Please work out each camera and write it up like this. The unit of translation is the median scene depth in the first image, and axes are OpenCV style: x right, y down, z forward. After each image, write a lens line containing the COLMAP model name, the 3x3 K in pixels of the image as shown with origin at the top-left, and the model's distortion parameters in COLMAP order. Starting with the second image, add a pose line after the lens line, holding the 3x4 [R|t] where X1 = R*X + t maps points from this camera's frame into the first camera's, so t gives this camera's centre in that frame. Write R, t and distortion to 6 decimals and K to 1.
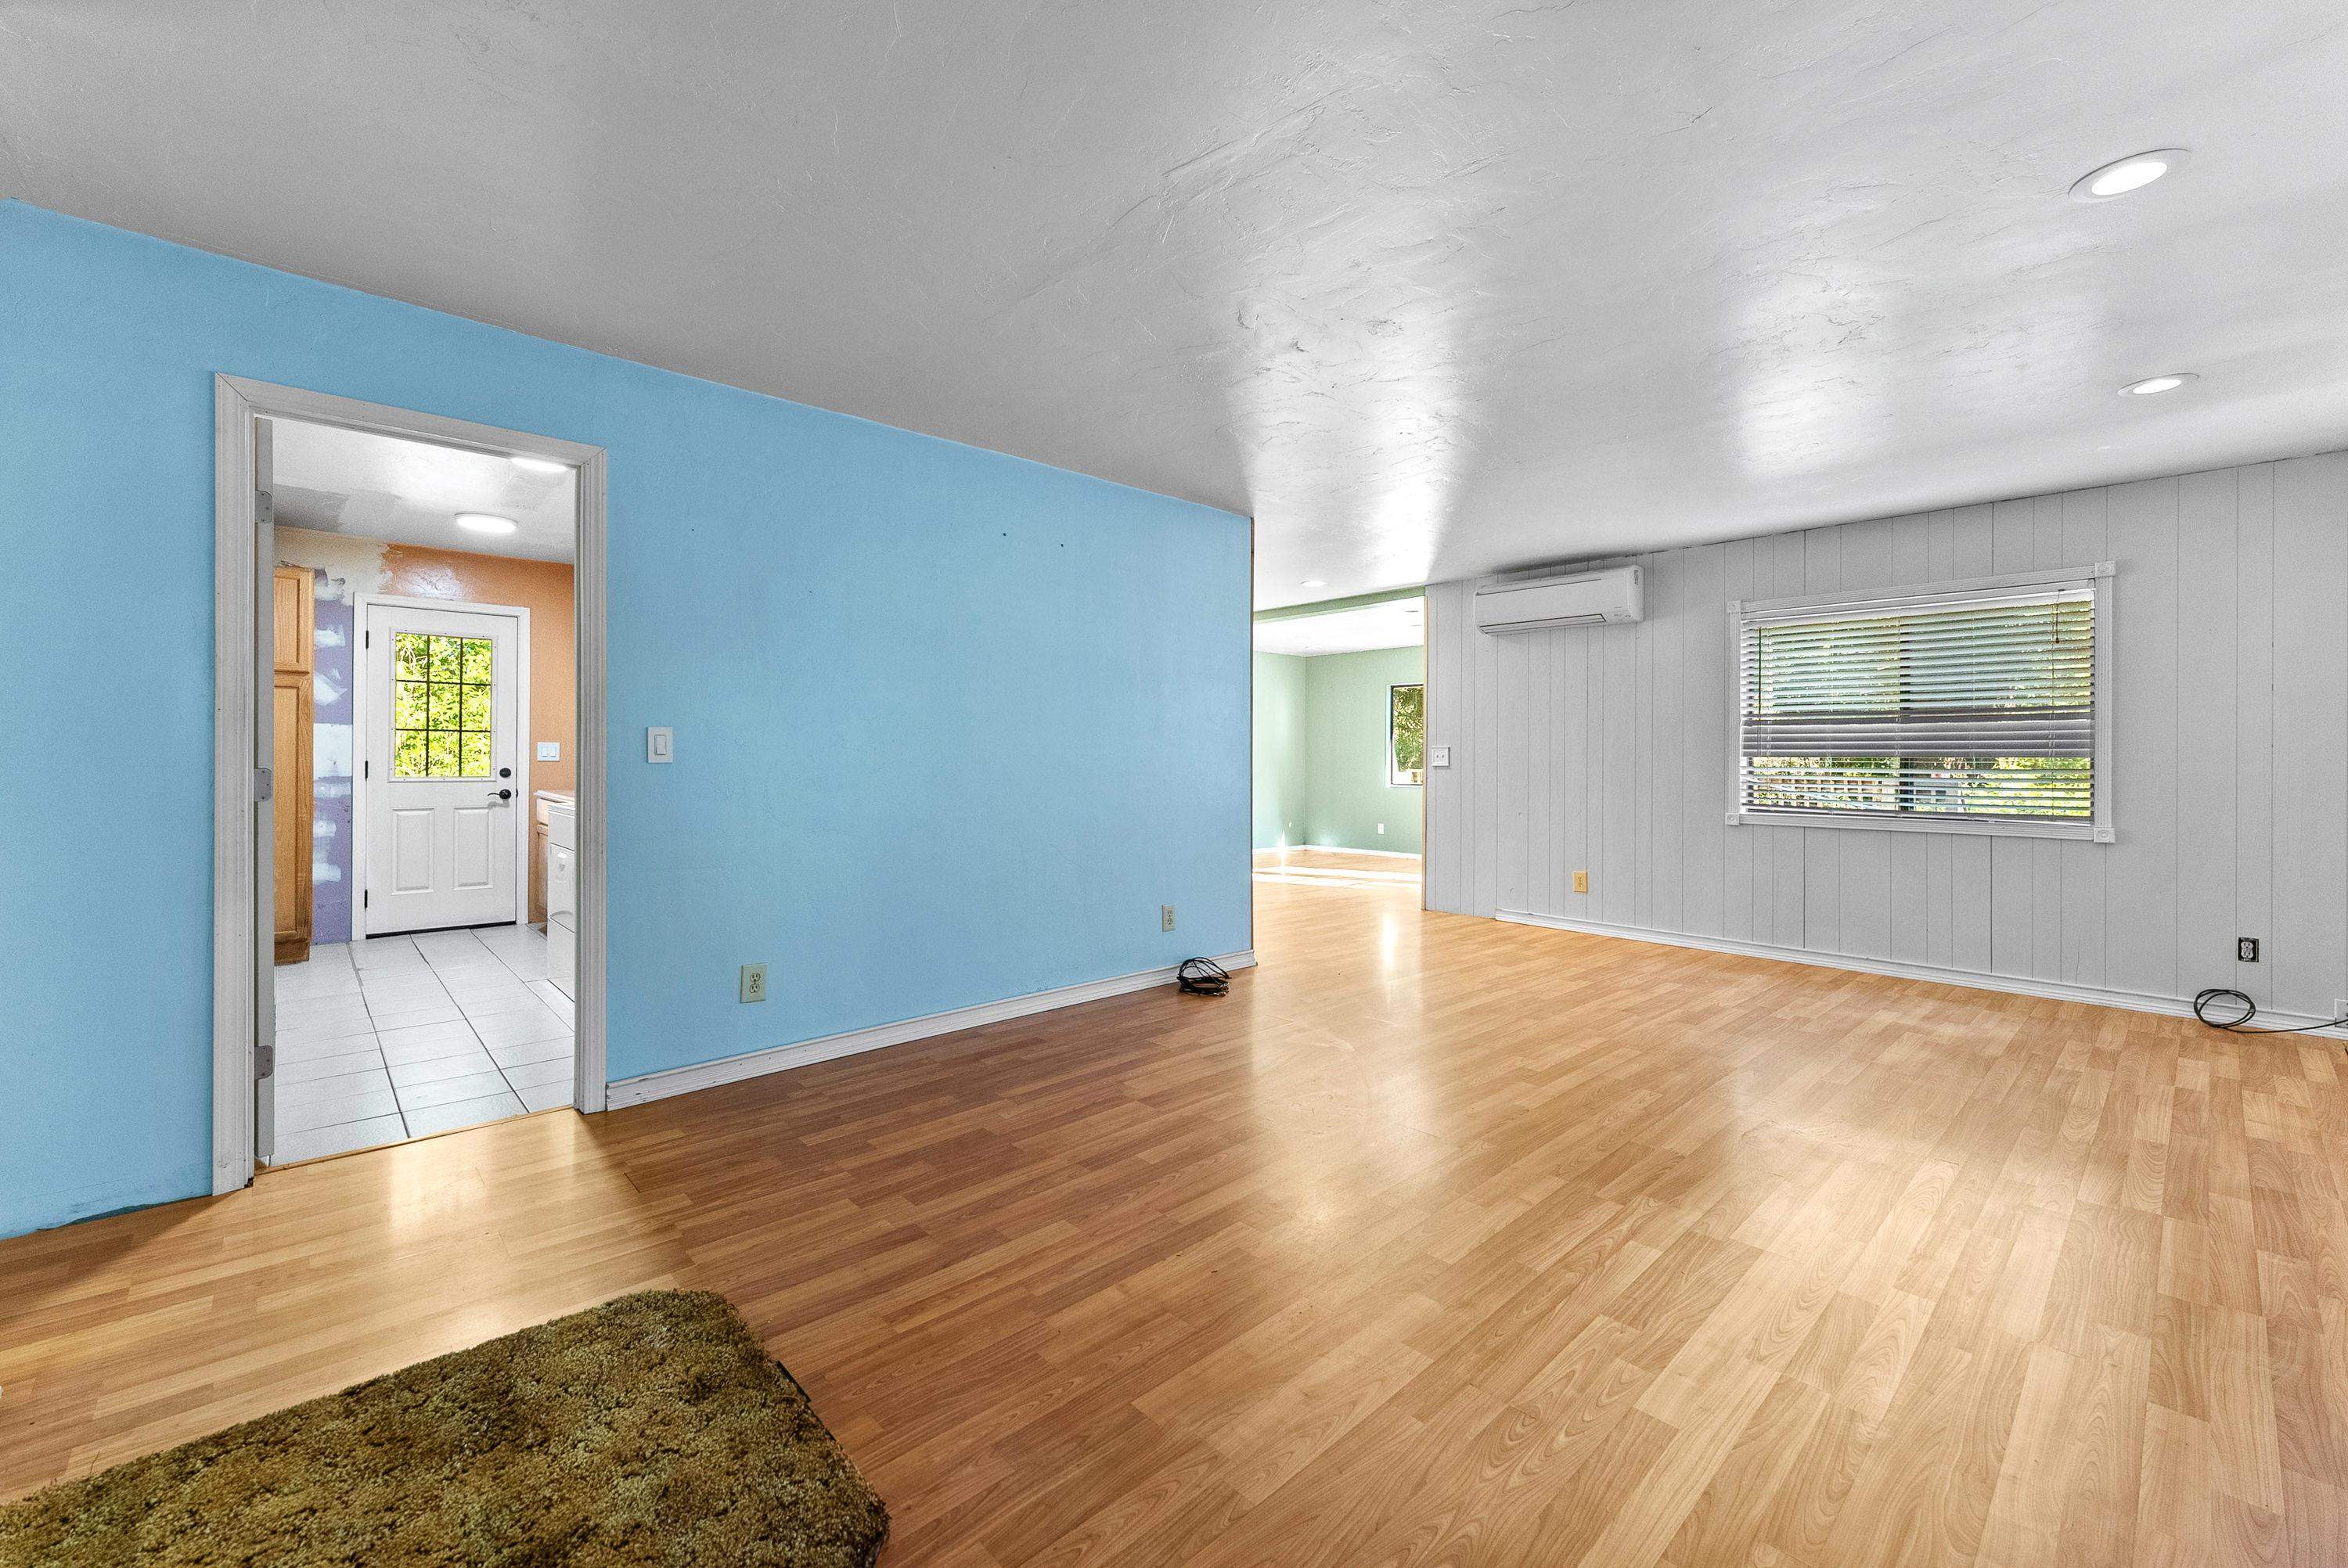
lens RADIAL K [[957.3, 0, 1170.1], [0, 957.3, 774.7], [0, 0, 1]] dist [0.003891, -0.000856]
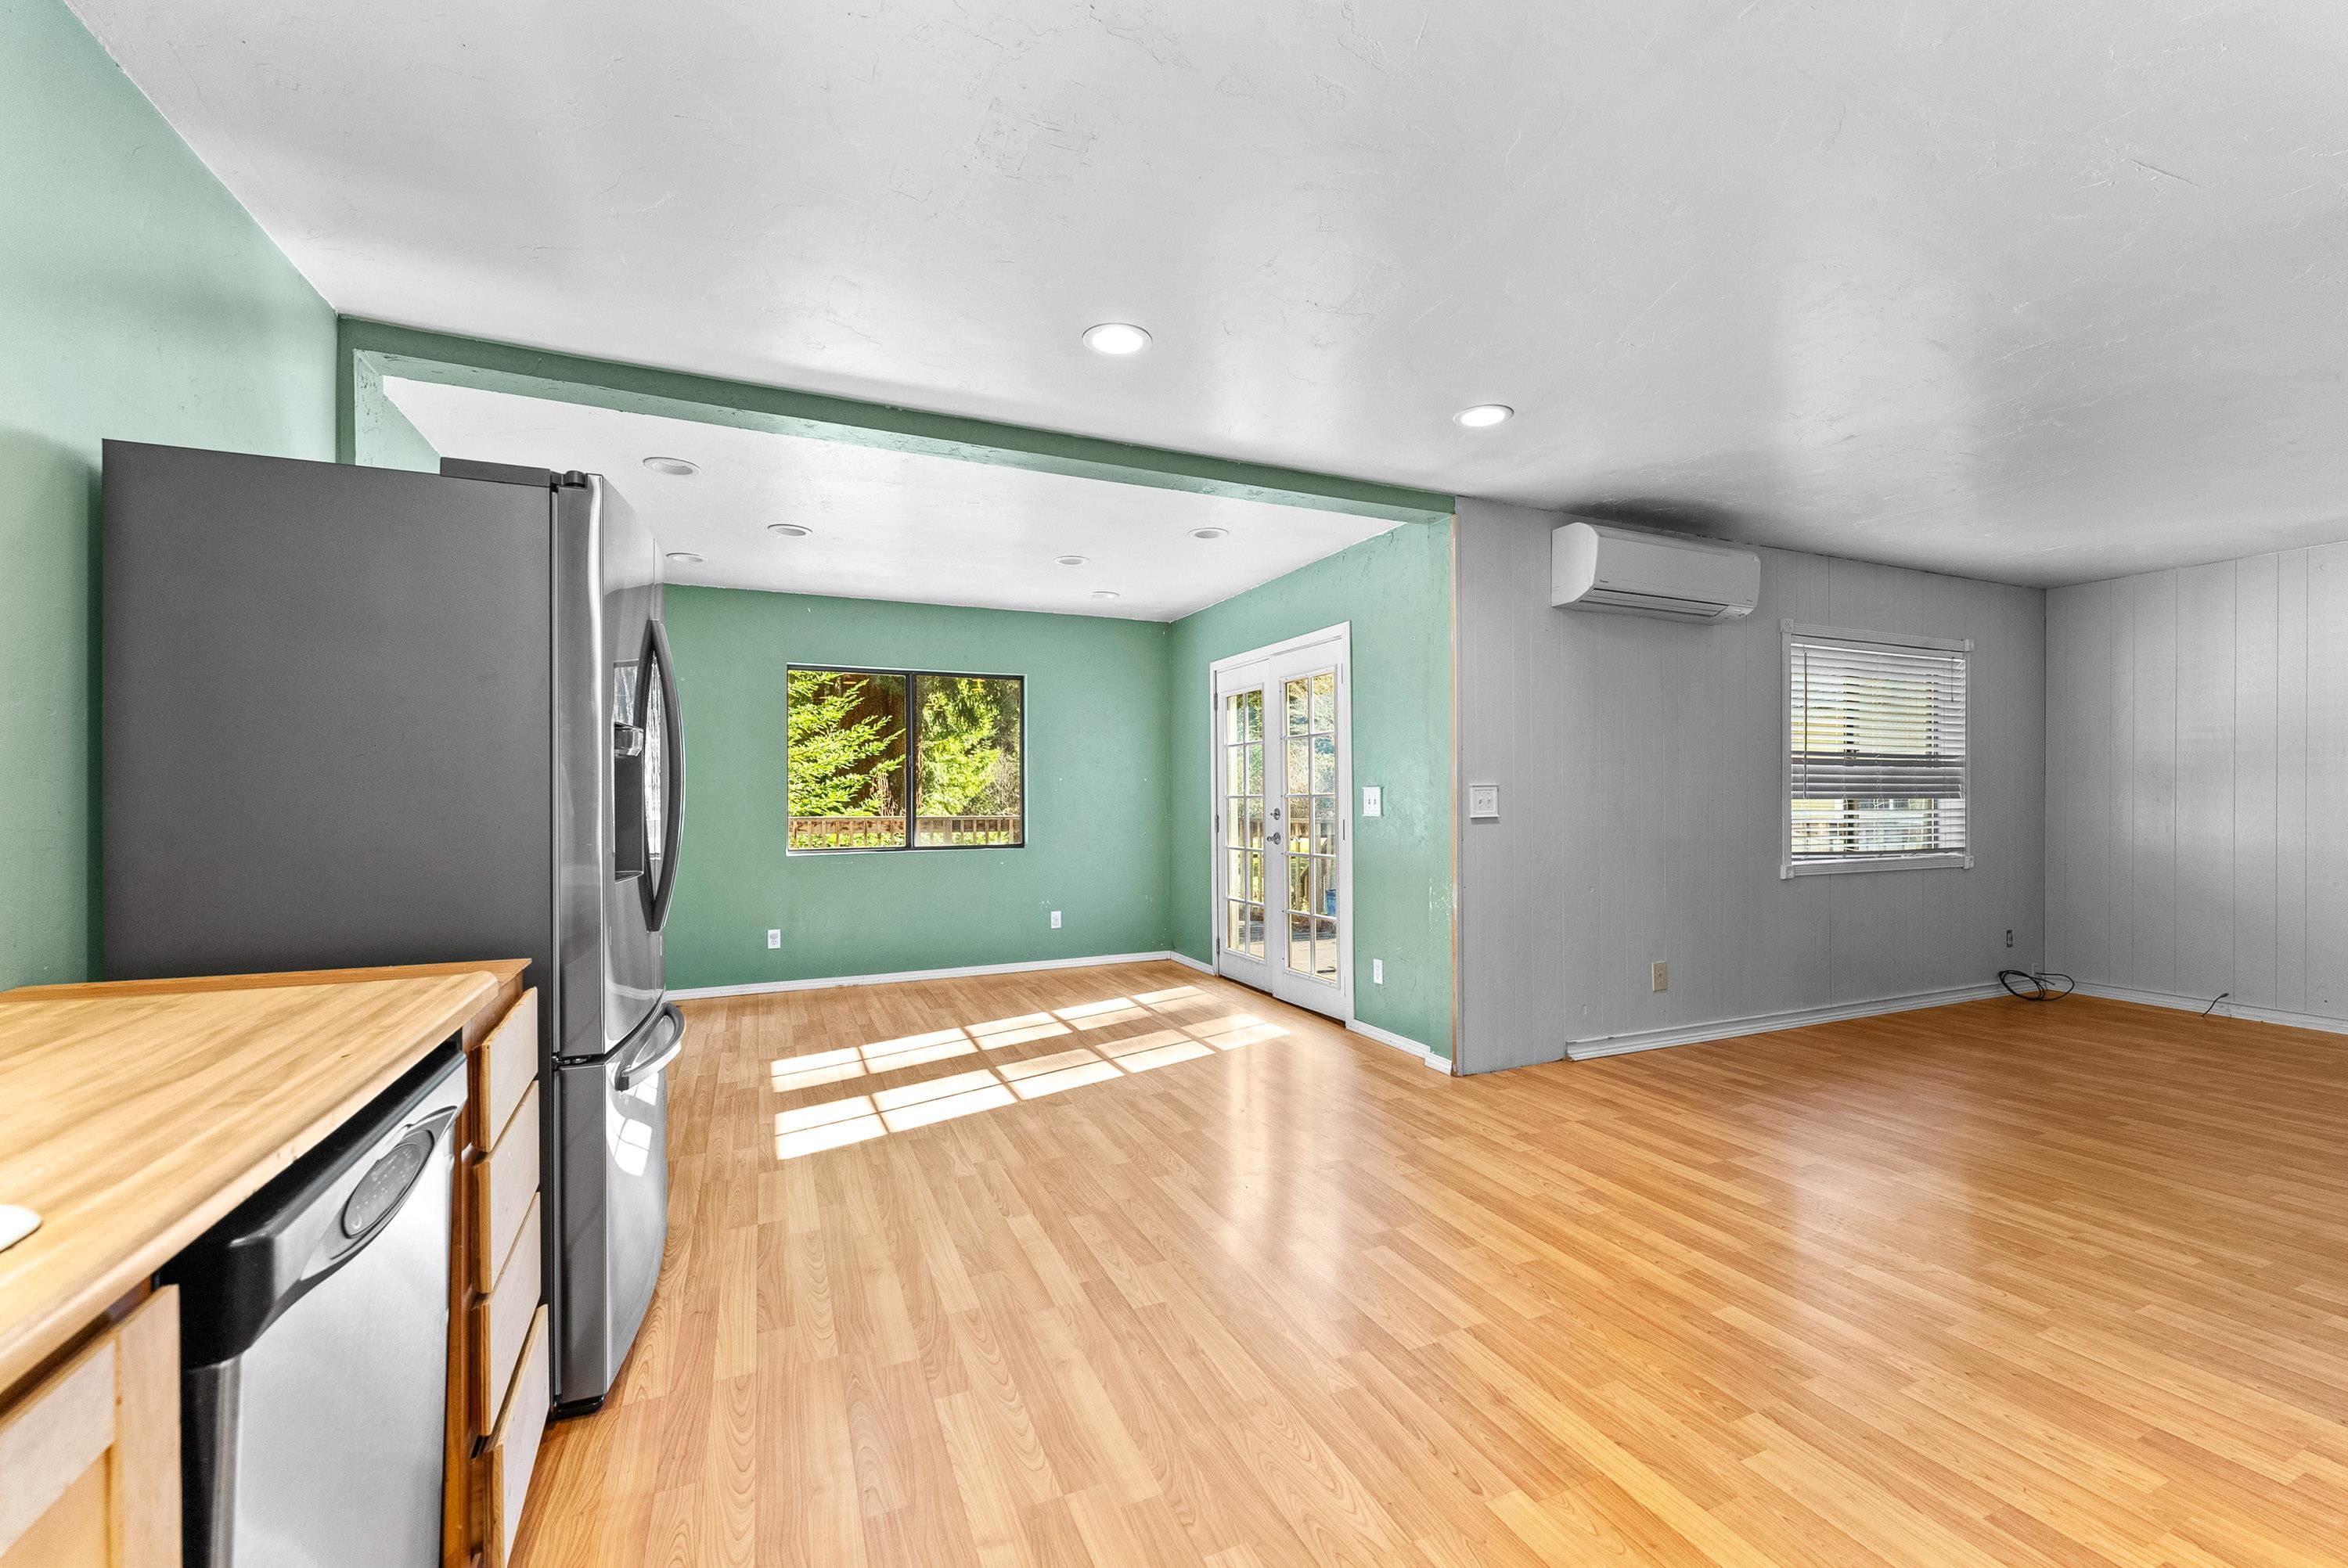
lens RADIAL K [[957.3, 0, 1185.8], [0, 957.3, 790.7], [0, 0, 1]] dist [0.003891, -0.000856]
pose [[0.316402, 0.000699, 0.948625, -0.492671], [0.020677, 0.999757, -0.007634, -0.037961], [-0.948400, 0.022030, 0.316311, 1.518365]]
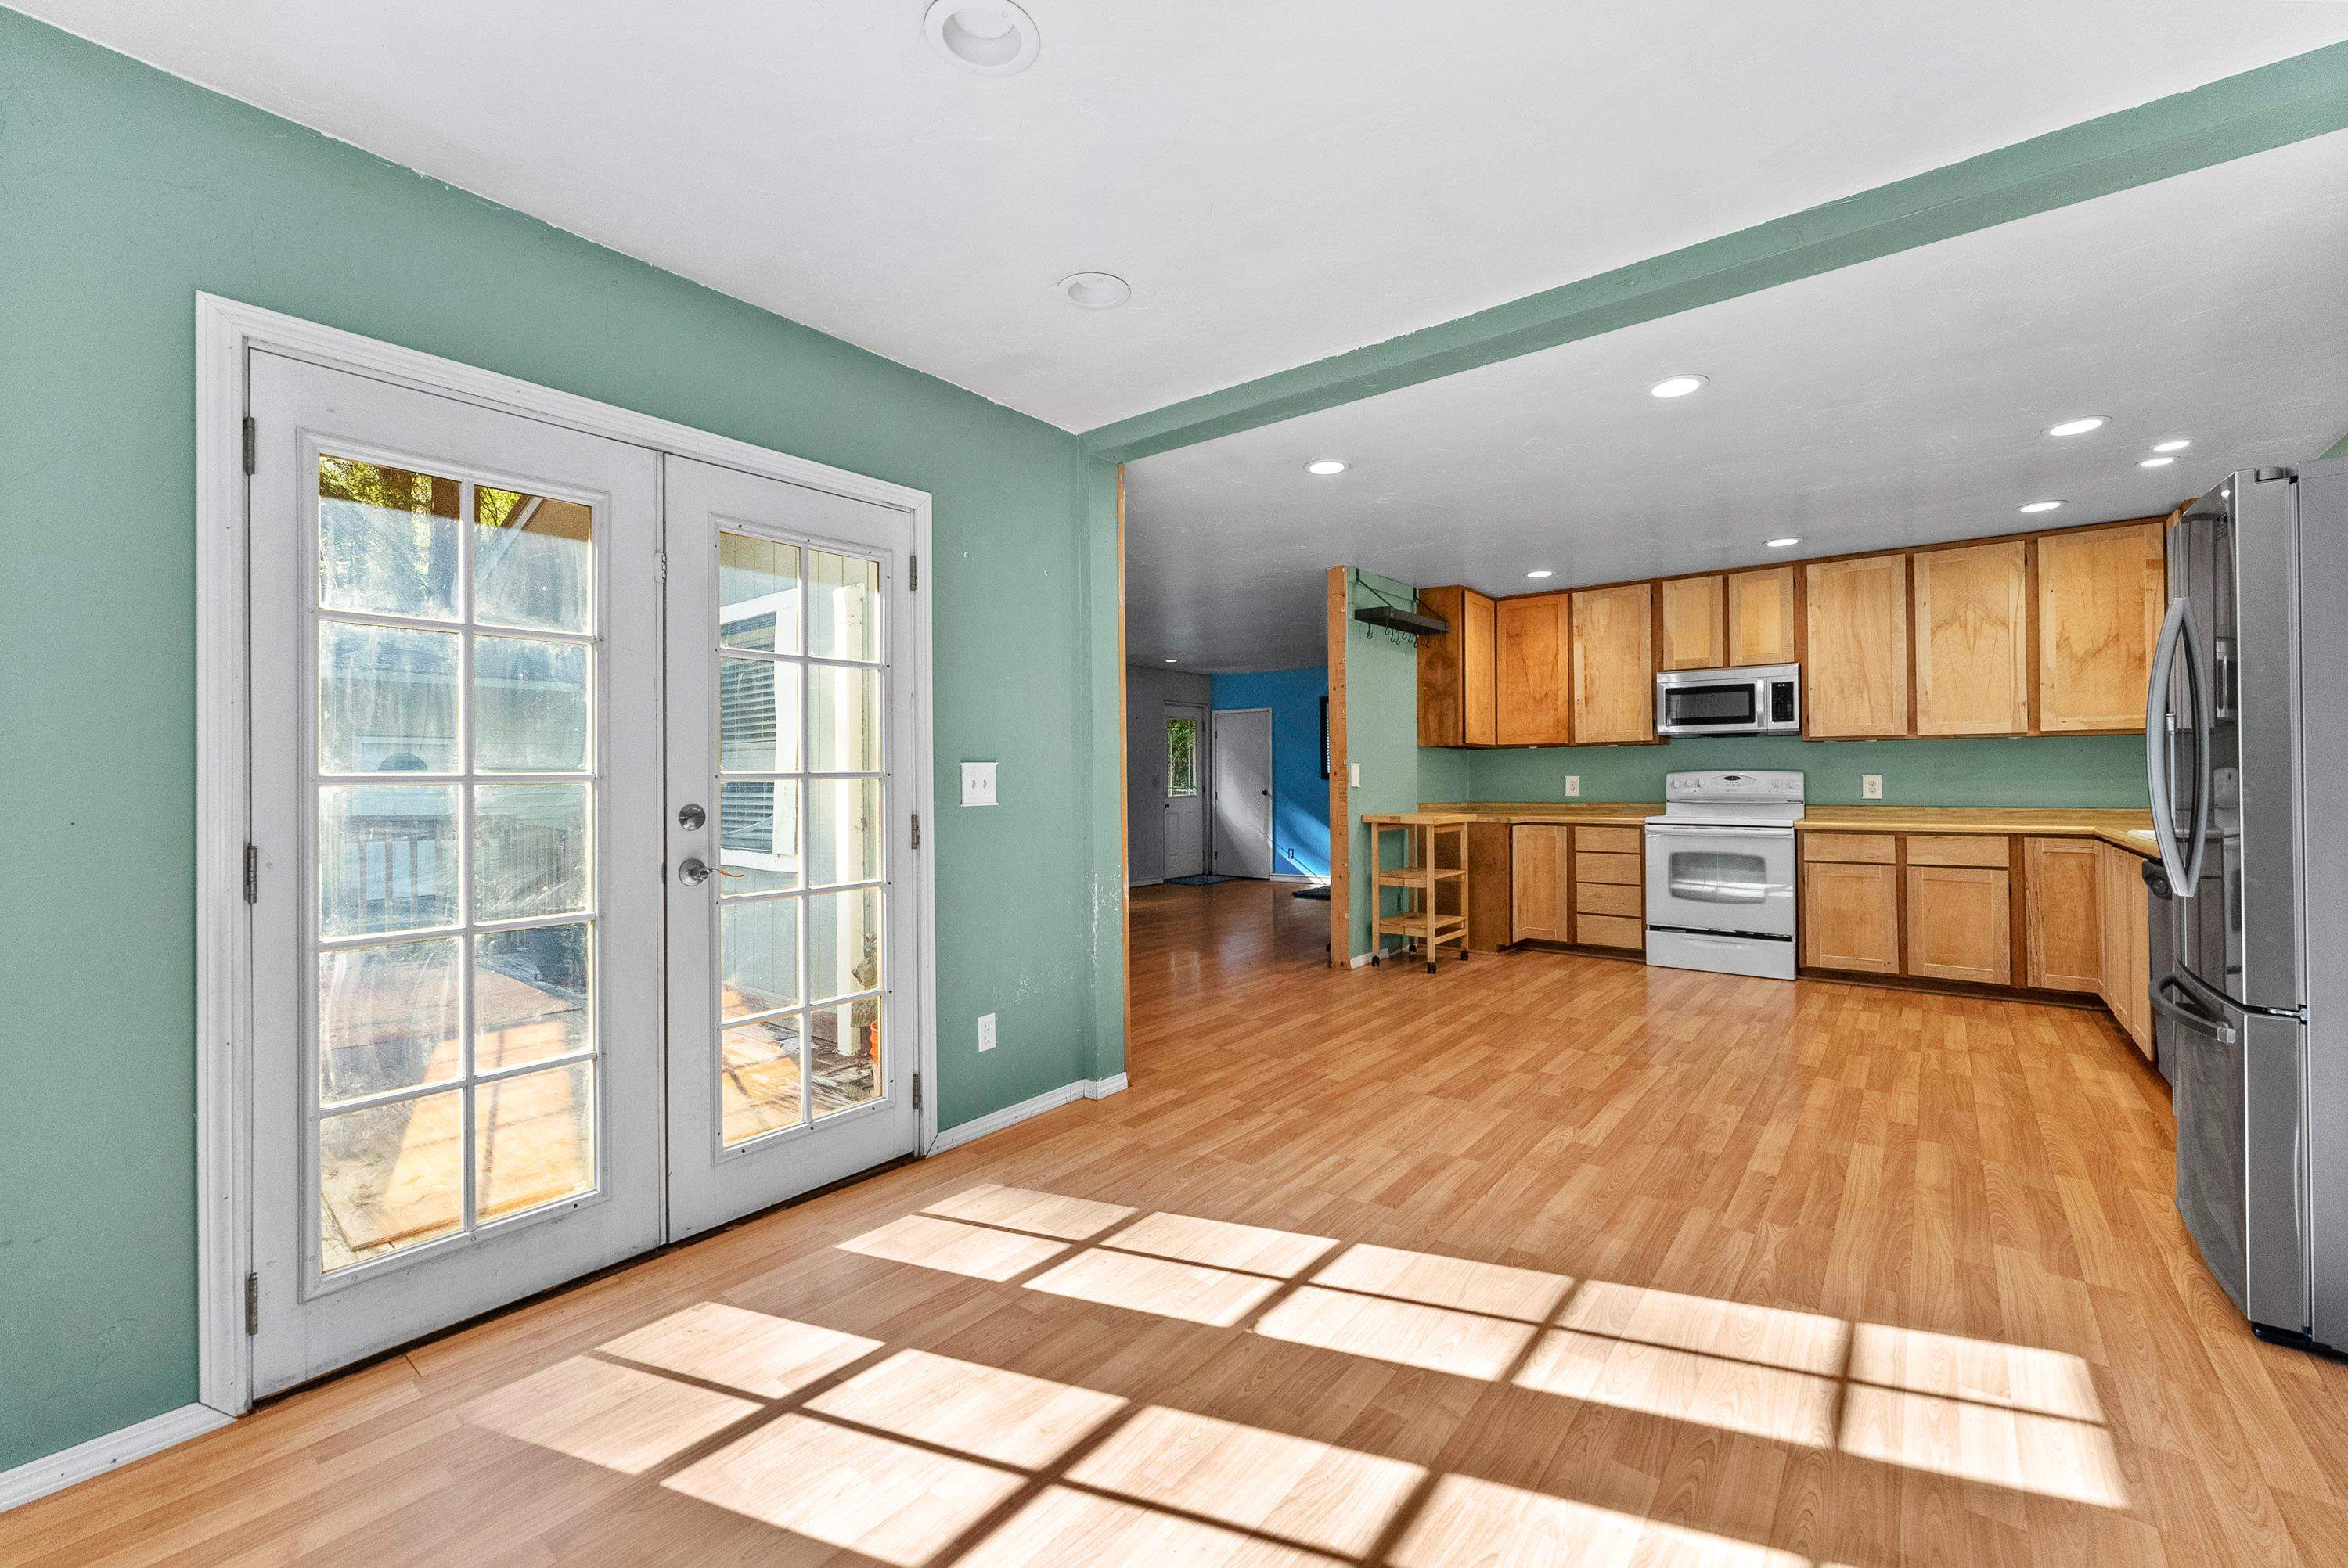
lens RADIAL K [[957.3, 0, 1184.6], [0, 957.3, 776.5], [0, 0, 1]] dist [0.003891, -0.000856]
pose [[-0.985868, 0.000920, -0.167524, 0.495286], [-0.001957, 0.999853, 0.017007, -0.047309], [0.167515, 0.017094, -0.985721, 2.342884]]
